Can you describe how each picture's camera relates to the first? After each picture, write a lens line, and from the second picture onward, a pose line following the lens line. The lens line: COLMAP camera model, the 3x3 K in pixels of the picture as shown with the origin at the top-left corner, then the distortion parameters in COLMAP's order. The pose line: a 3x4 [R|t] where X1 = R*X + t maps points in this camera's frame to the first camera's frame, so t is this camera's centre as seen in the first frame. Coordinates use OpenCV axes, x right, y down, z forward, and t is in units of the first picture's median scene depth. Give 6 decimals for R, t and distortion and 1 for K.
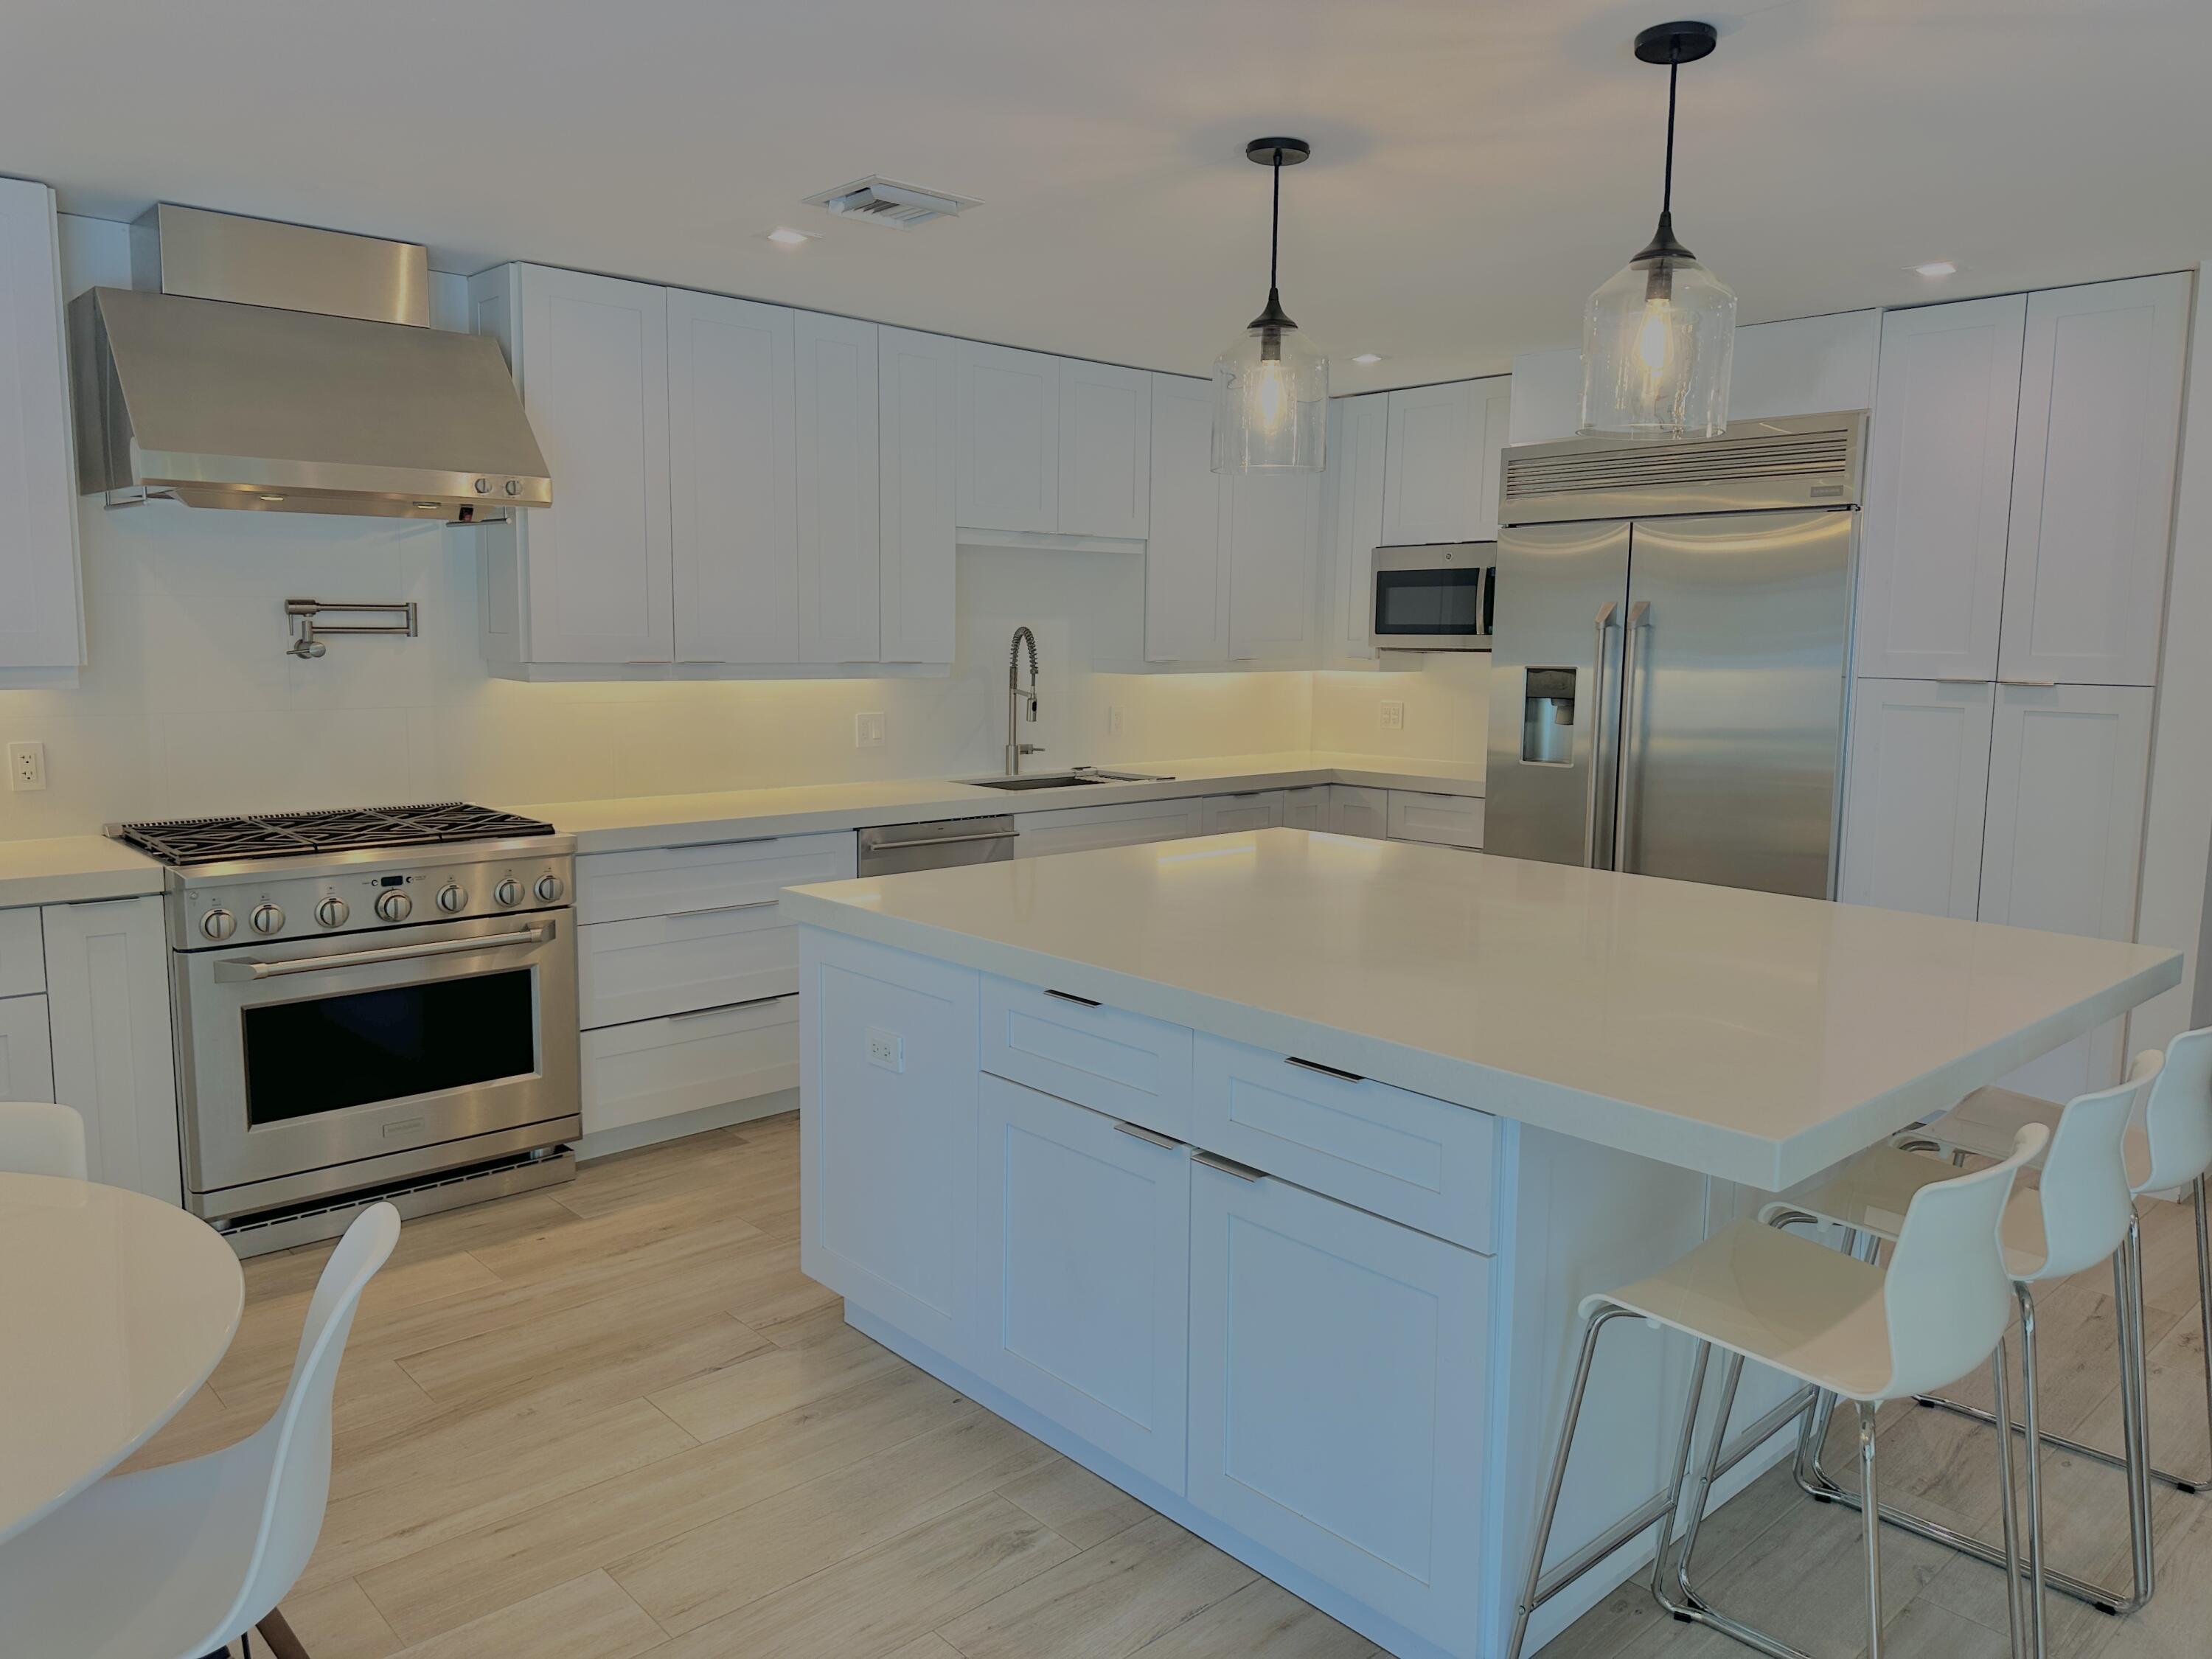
lens RADIAL K [[1554.6, 0, 1103.6], [0, 1554.6, 830.1], [0, 0, 1]] dist [0.000172, -0.005146]
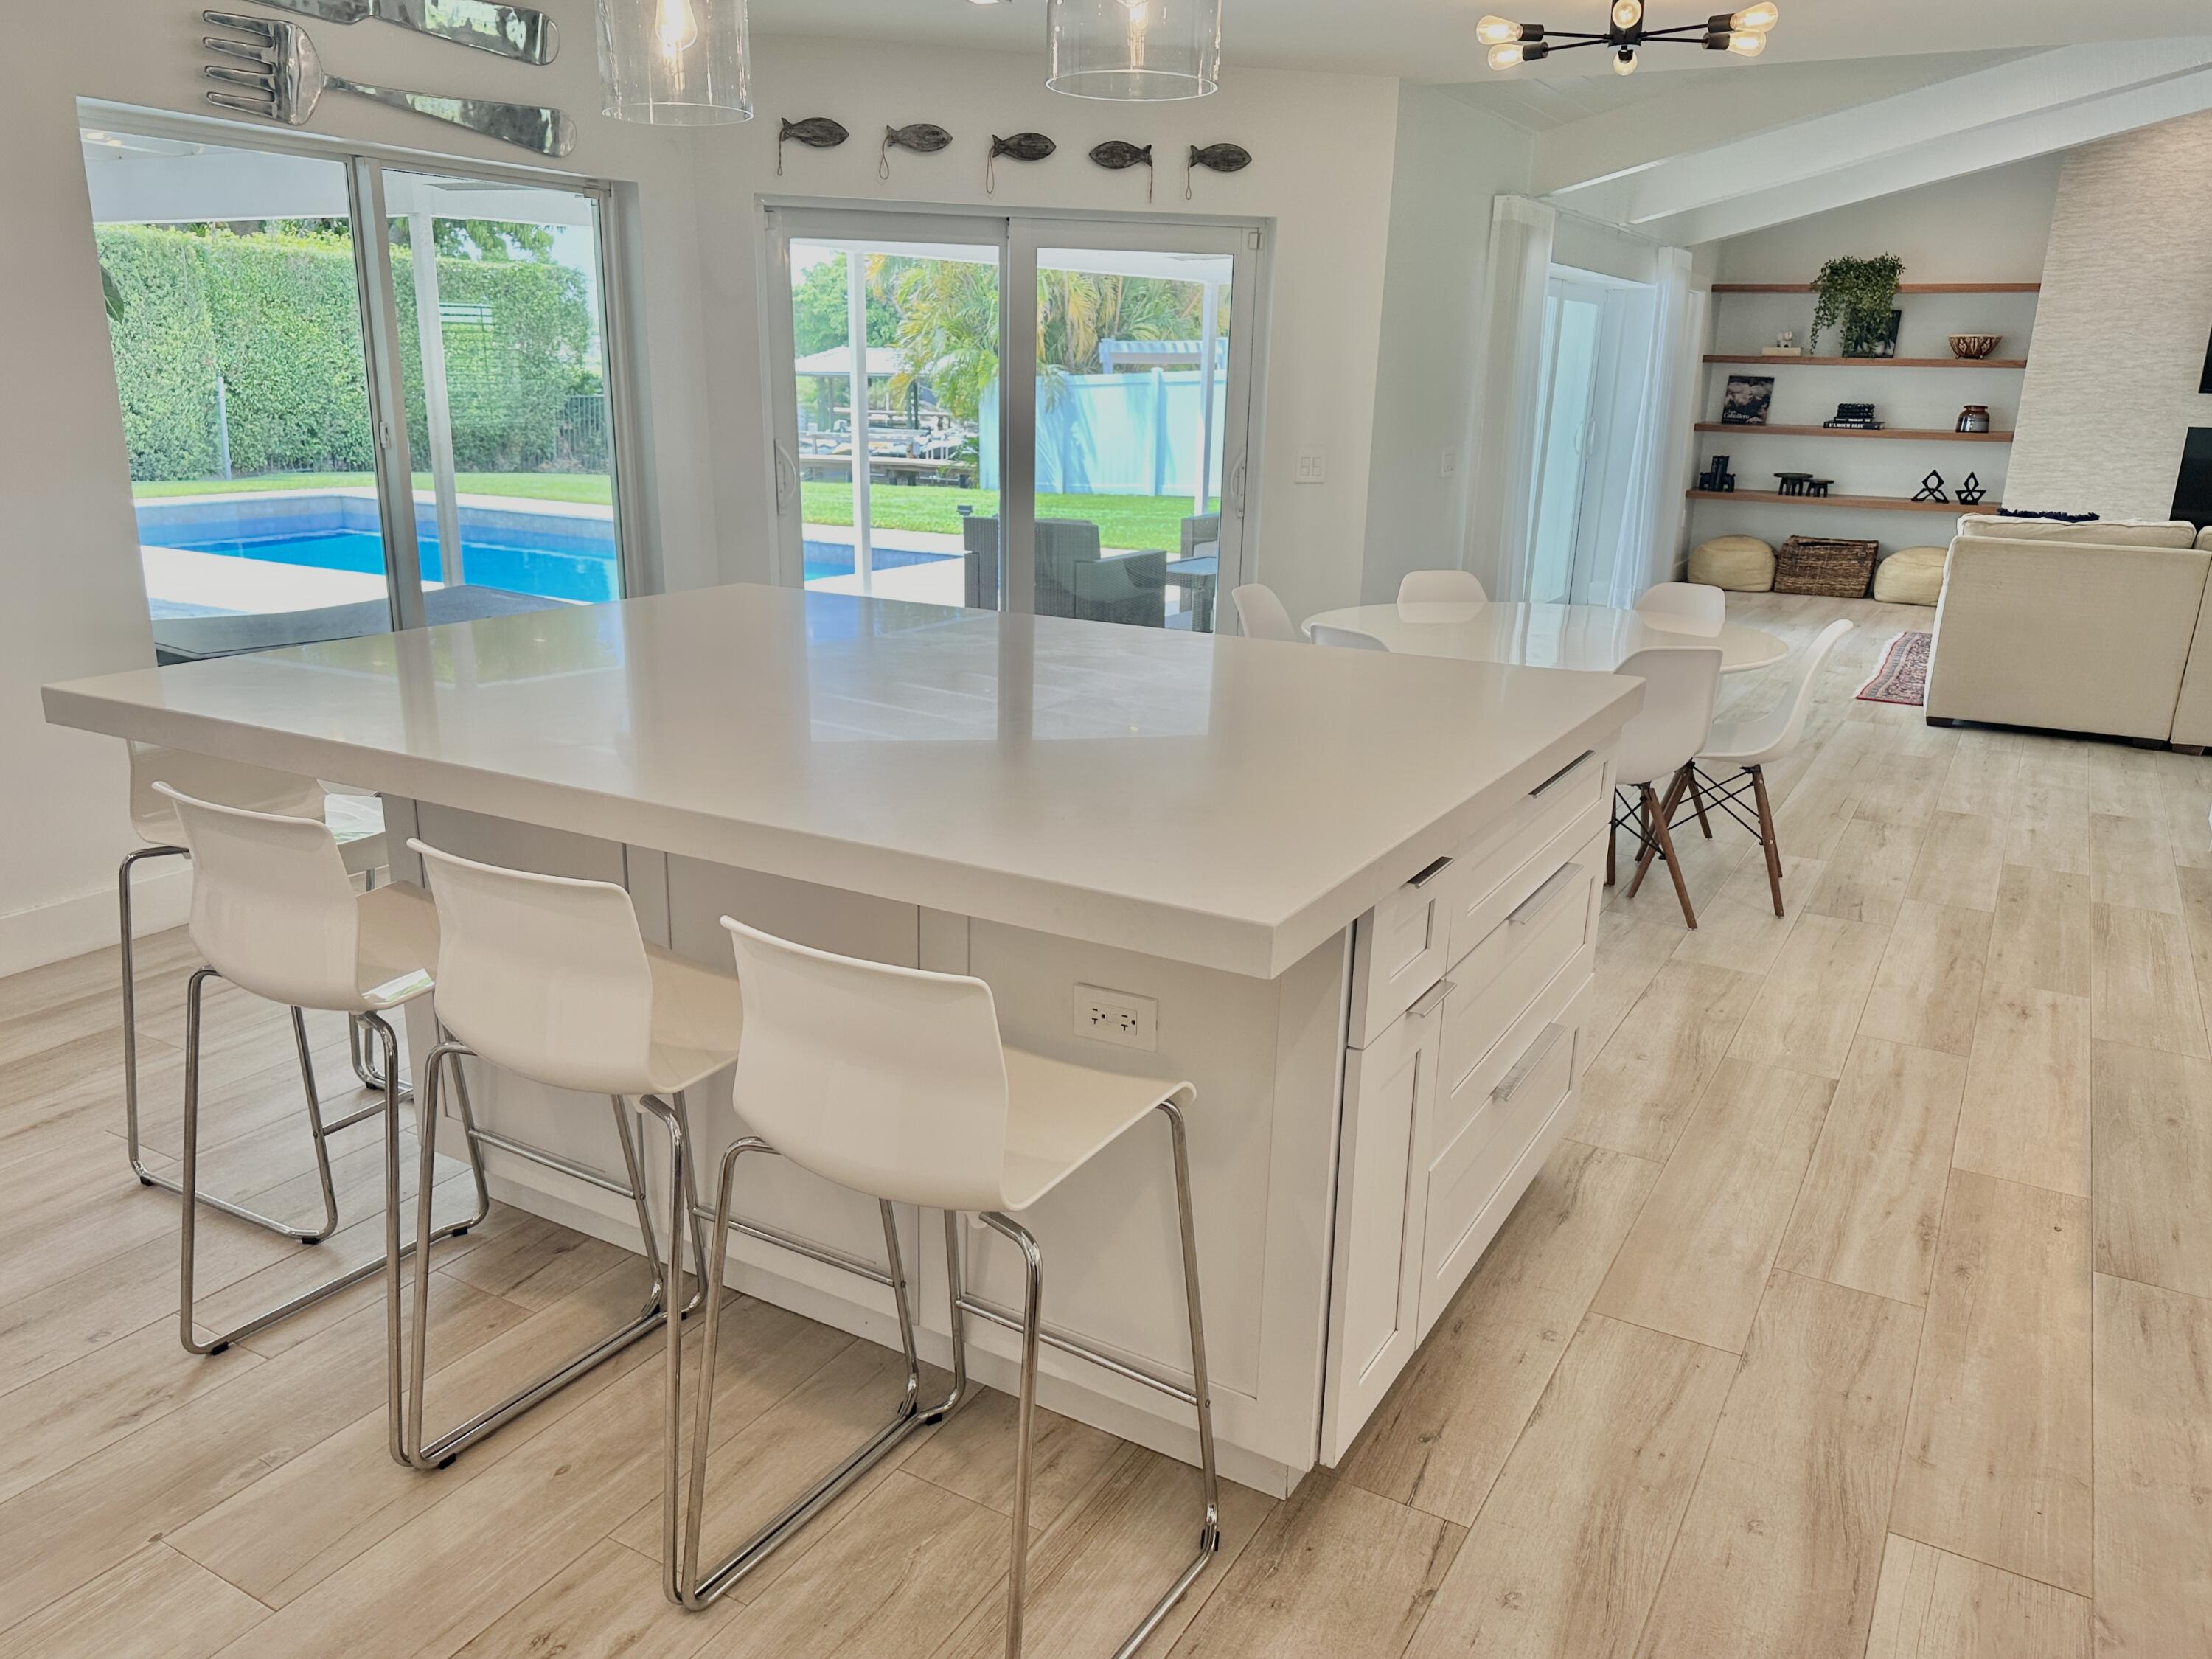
lens RADIAL K [[1690.0, 0, 1100.5], [0, 1690.0, 839.7], [0, 0, 1]] dist [0.002972, 0.004222]
pose [[-0.950988, 0.054646, -0.304362, 0.343497], [-0.074768, 0.914424, 0.397793, -0.216862], [0.300053, 0.401053, -0.865520, 1.672435]]
